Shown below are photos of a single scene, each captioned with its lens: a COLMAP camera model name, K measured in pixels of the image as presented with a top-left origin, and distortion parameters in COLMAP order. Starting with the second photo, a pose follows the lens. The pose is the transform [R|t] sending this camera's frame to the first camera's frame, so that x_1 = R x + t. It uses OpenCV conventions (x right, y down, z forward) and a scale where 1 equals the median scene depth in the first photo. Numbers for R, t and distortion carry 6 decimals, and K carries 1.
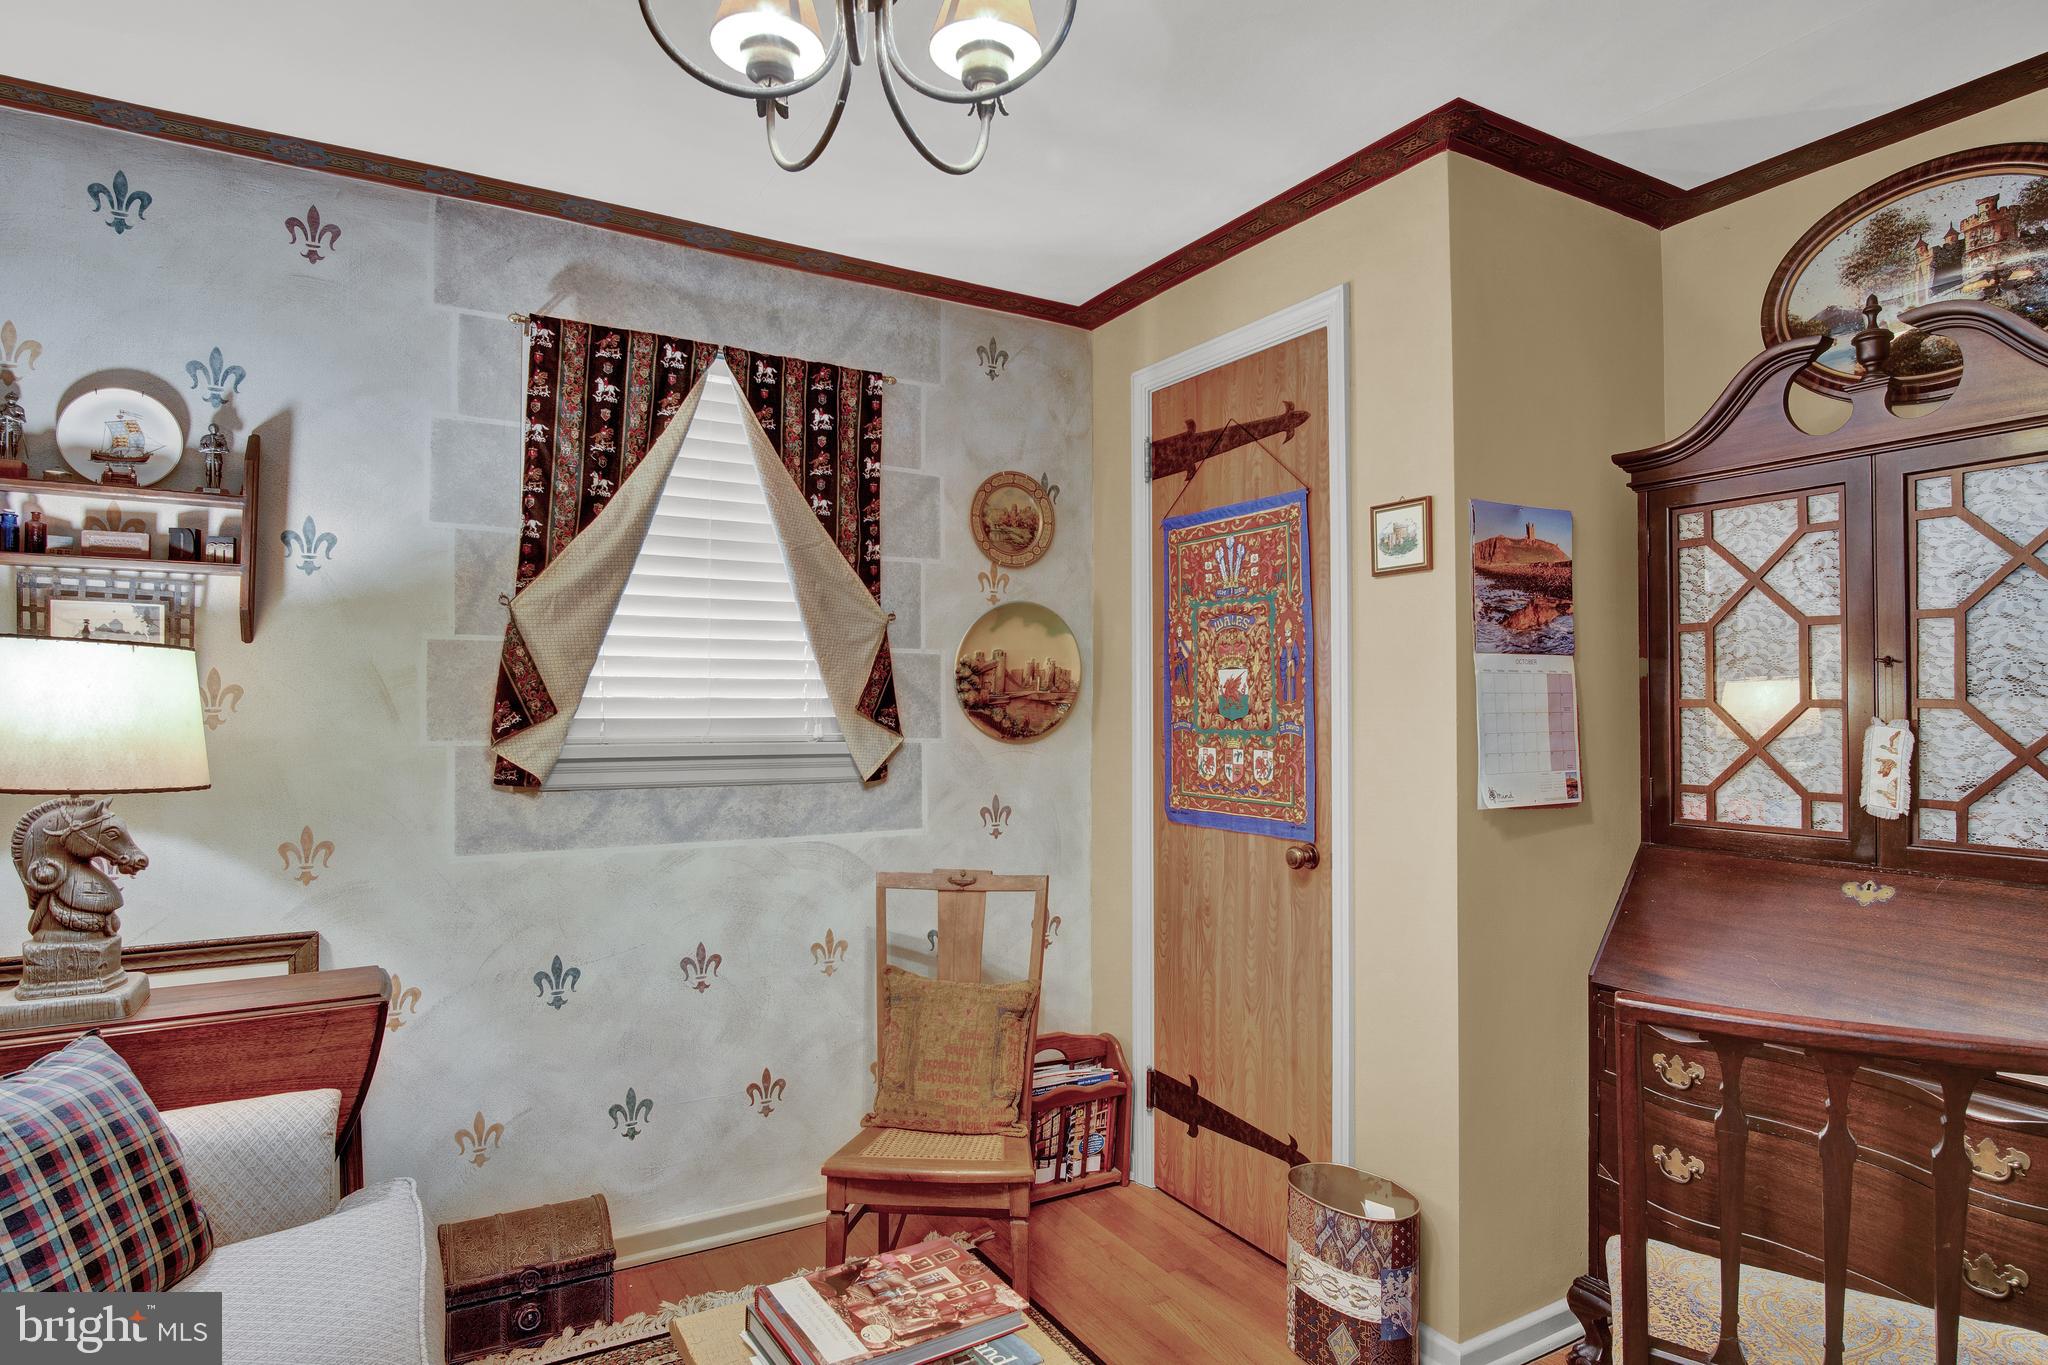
lens RADIAL K [[1101.3, 0, 1015.0], [0, 1101.3, 681.9], [0, 0, 1]] dist [-0.030812, 0.007516]
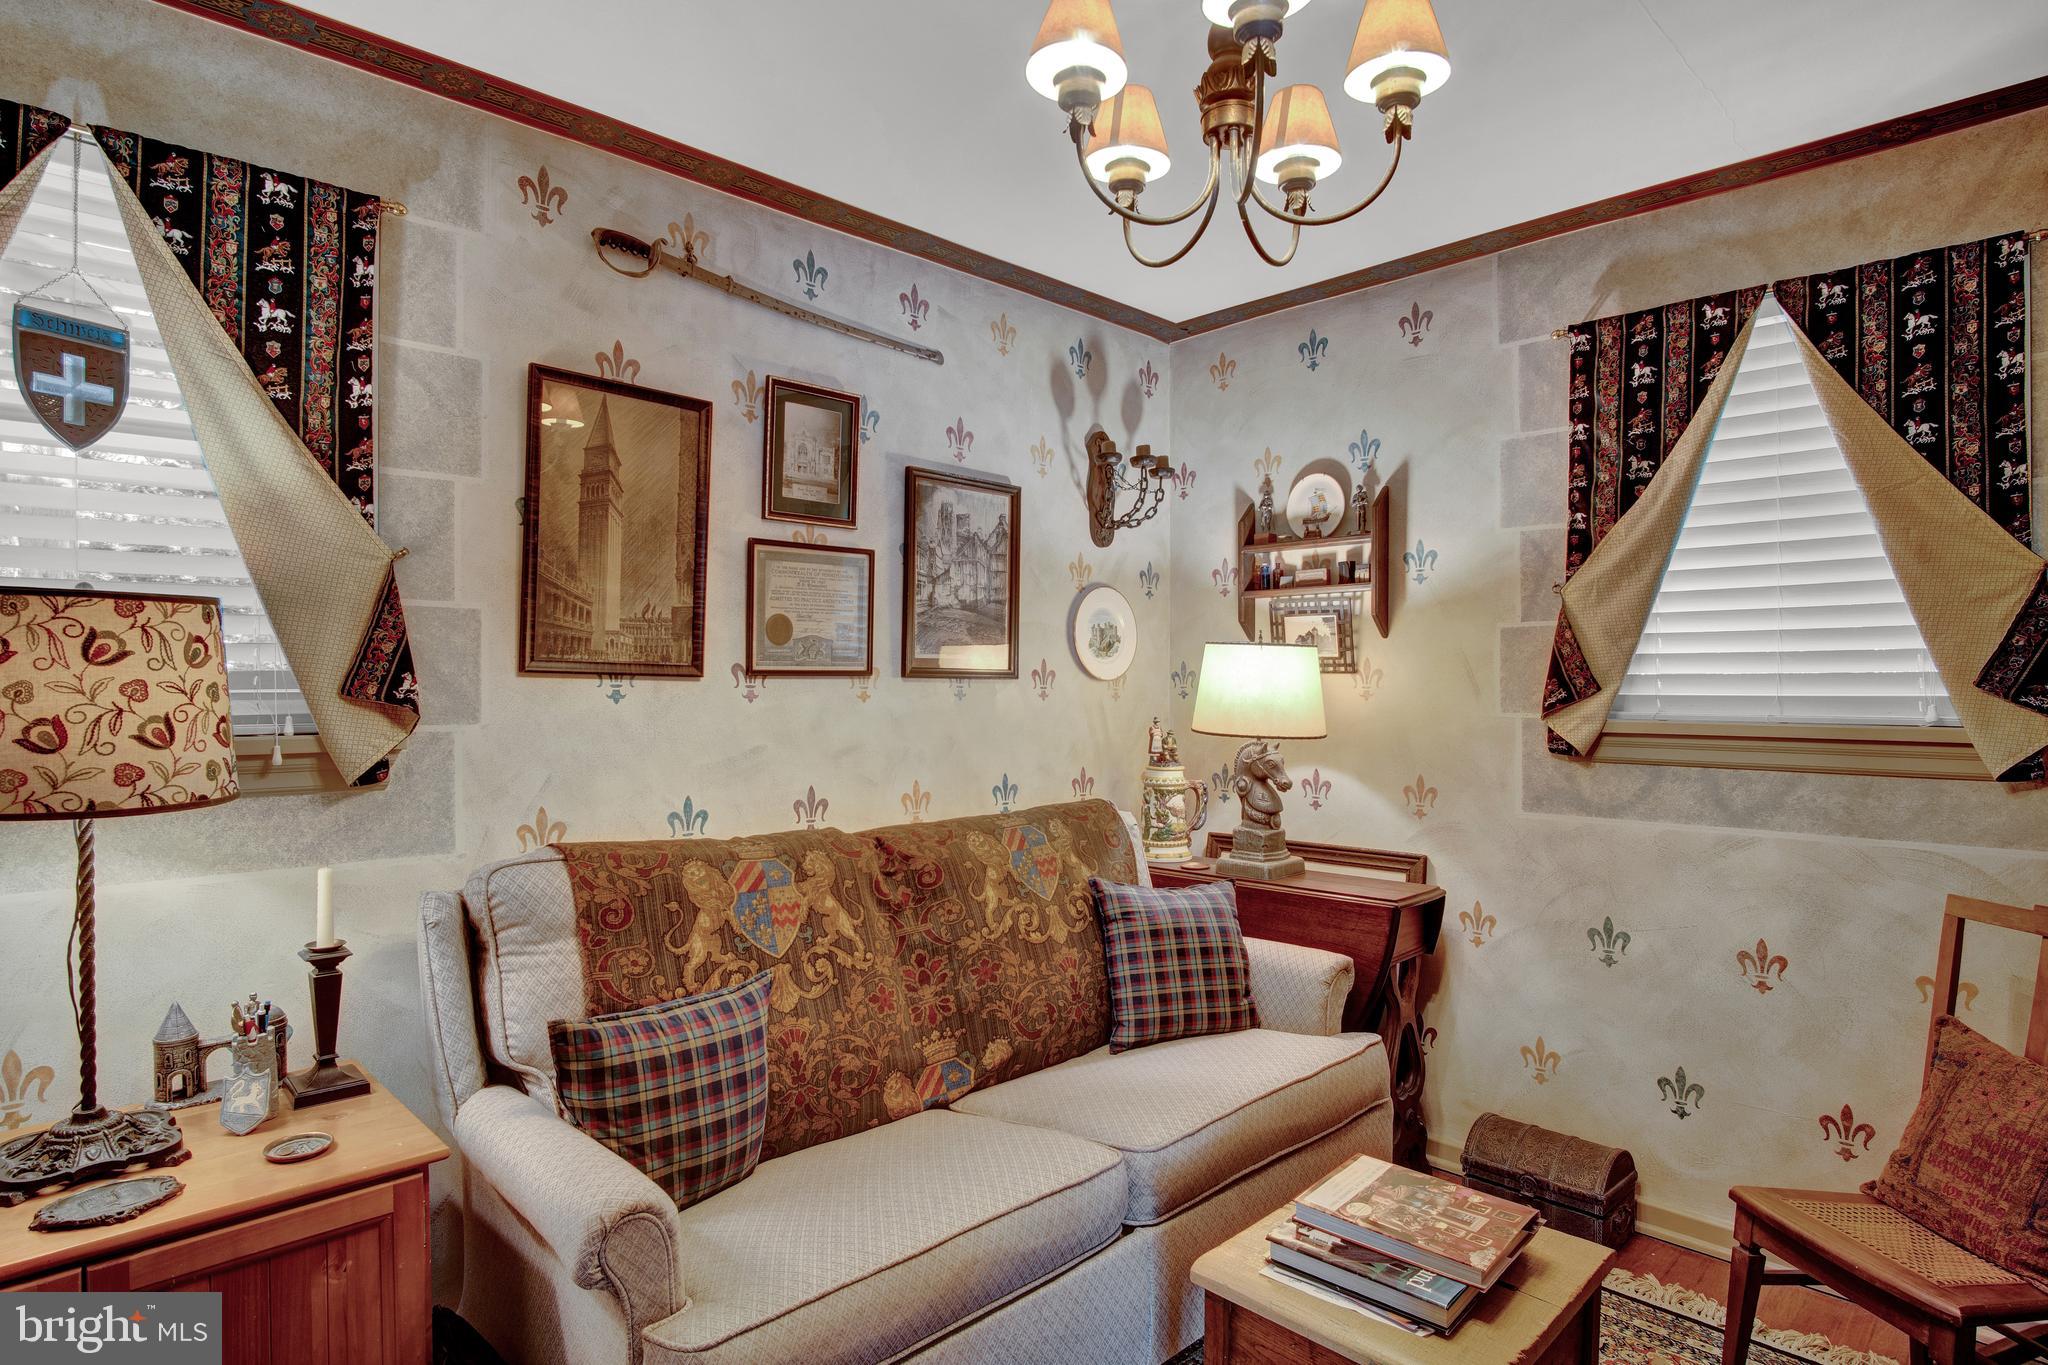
lens RADIAL K [[1101.3, 0, 1015.0], [0, 1101.3, 681.9], [0, 0, 1]] dist [-0.030812, 0.007516]
pose [[0.241077, -0.005841, -0.970488, 0.479616], [0.020738, 0.999785, -0.000866, 0.010001], [0.970284, -0.019917, 0.241146, 0.187231]]
